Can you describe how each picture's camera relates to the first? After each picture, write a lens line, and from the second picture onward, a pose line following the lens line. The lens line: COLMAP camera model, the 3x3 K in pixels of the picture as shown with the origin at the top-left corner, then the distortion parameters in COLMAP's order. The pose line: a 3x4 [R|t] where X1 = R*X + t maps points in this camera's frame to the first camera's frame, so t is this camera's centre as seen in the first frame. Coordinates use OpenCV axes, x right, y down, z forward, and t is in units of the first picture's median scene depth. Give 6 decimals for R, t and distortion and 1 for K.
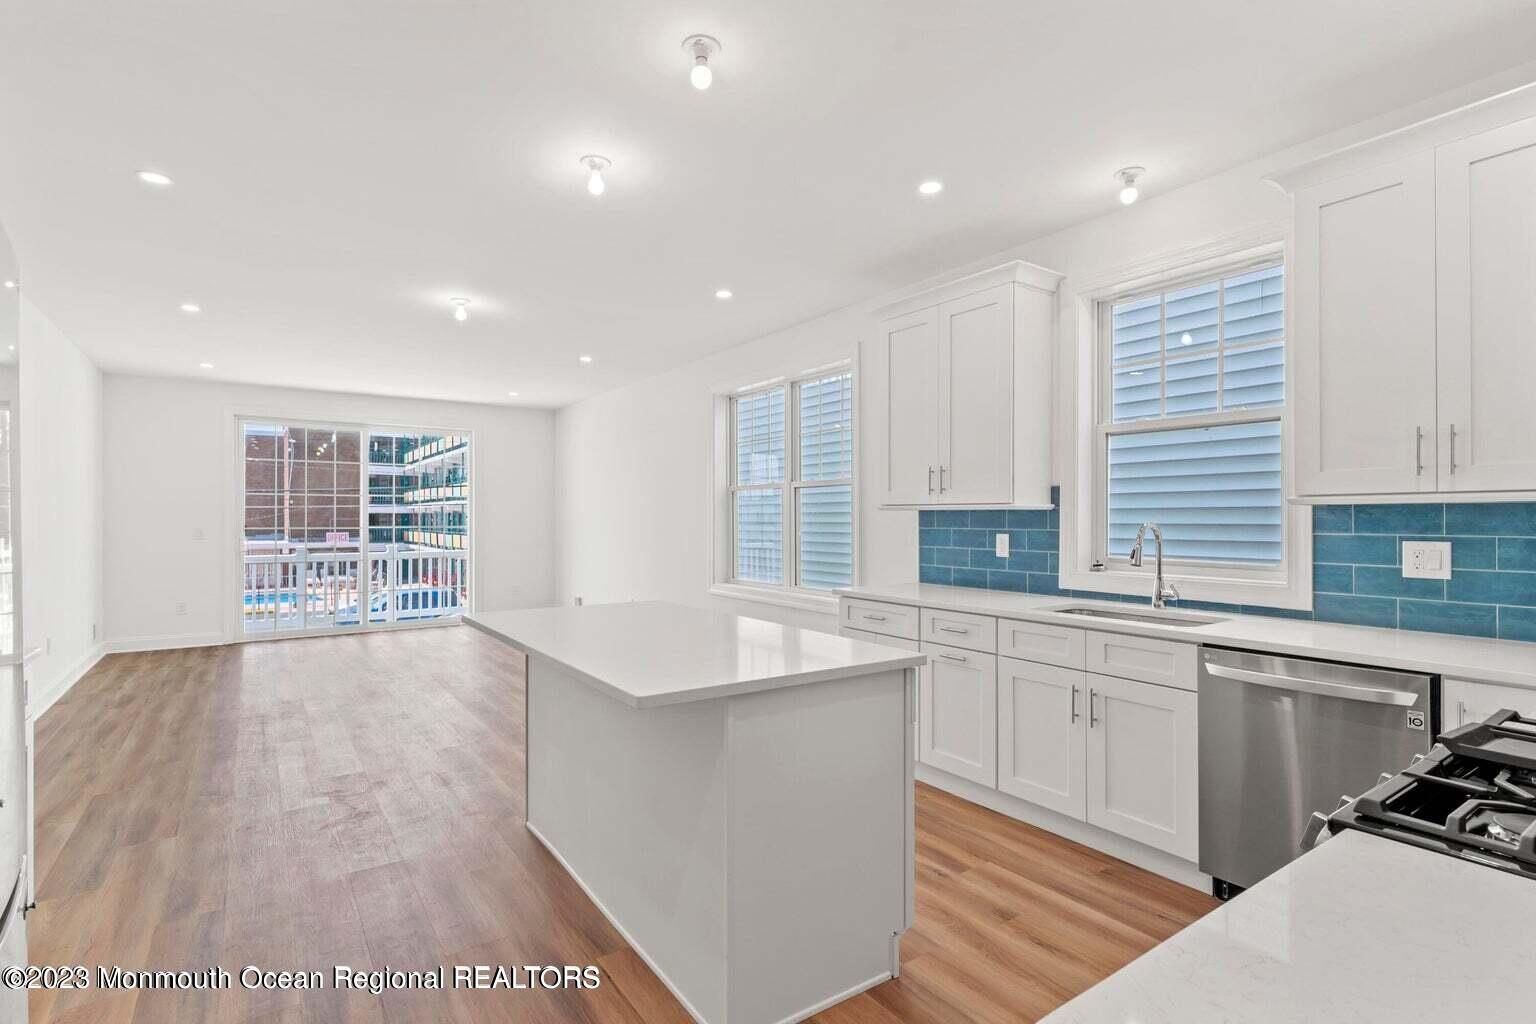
lens RADIAL K [[749.1, 0, 768.0], [0, 749.1, 512.0], [0, 0, 1]] dist [-0.000927, -0.000047]
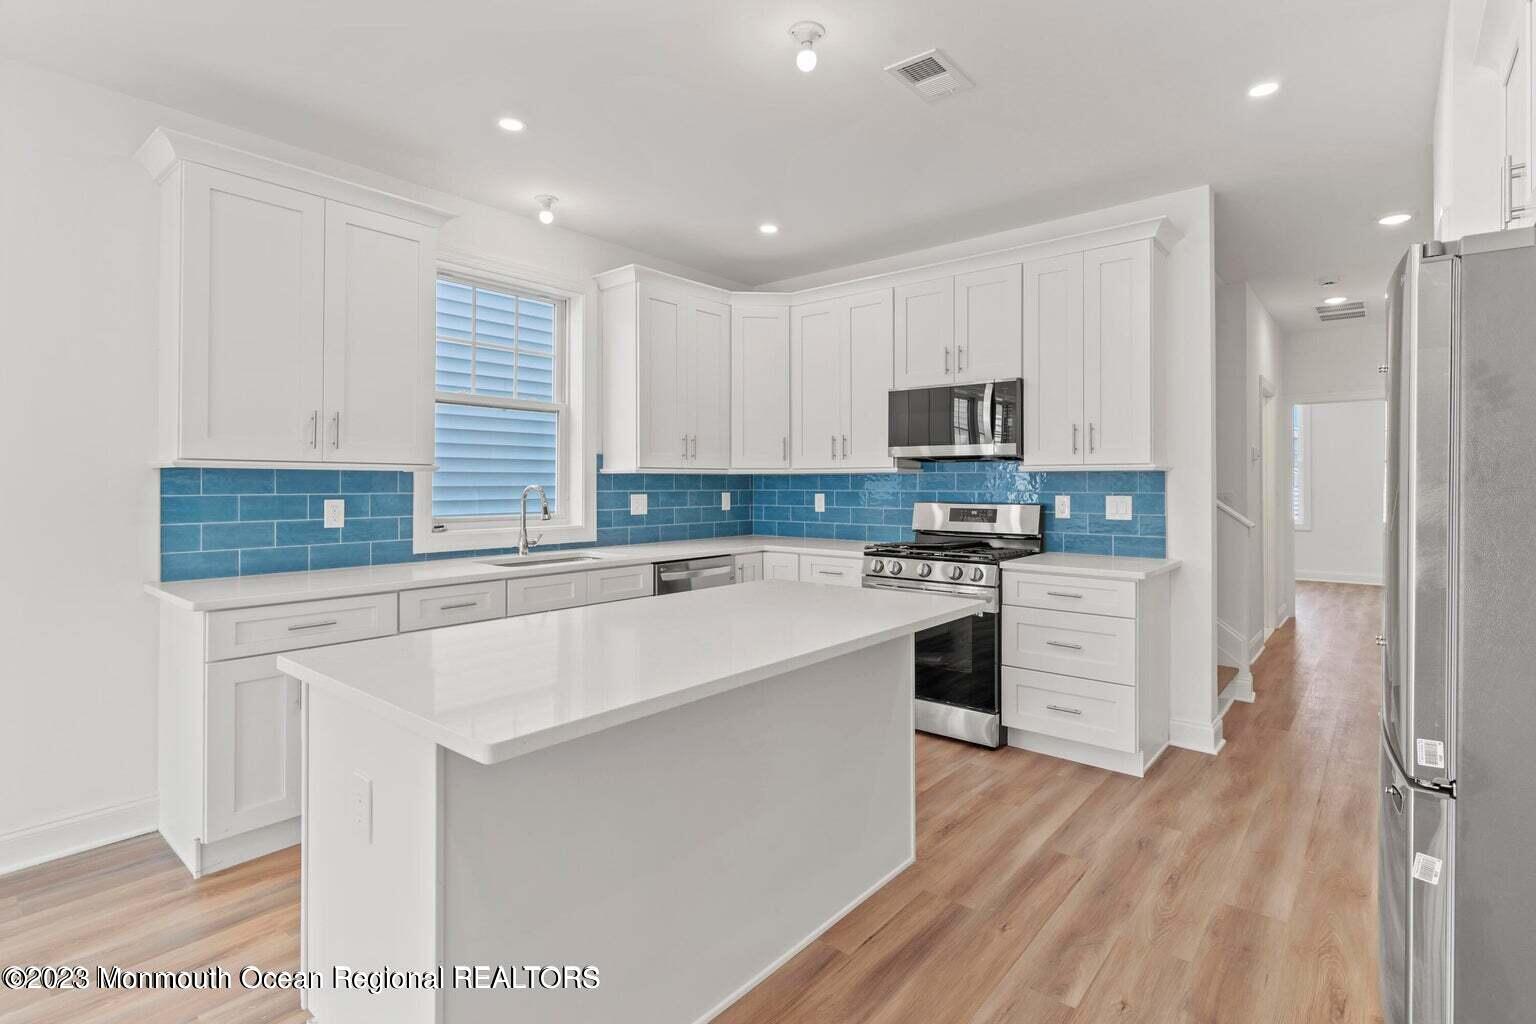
lens RADIAL K [[736.3, 0, 766.0], [0, 736.3, 478.4], [0, 0, 1]] dist [-0.000878, -0.000063]
pose [[-0.263983, 0.000489, 0.964527, -0.670251], [-0.013175, 0.999905, -0.004113, 0.003266], [-0.964437, -0.013793, -0.263951, 0.853939]]
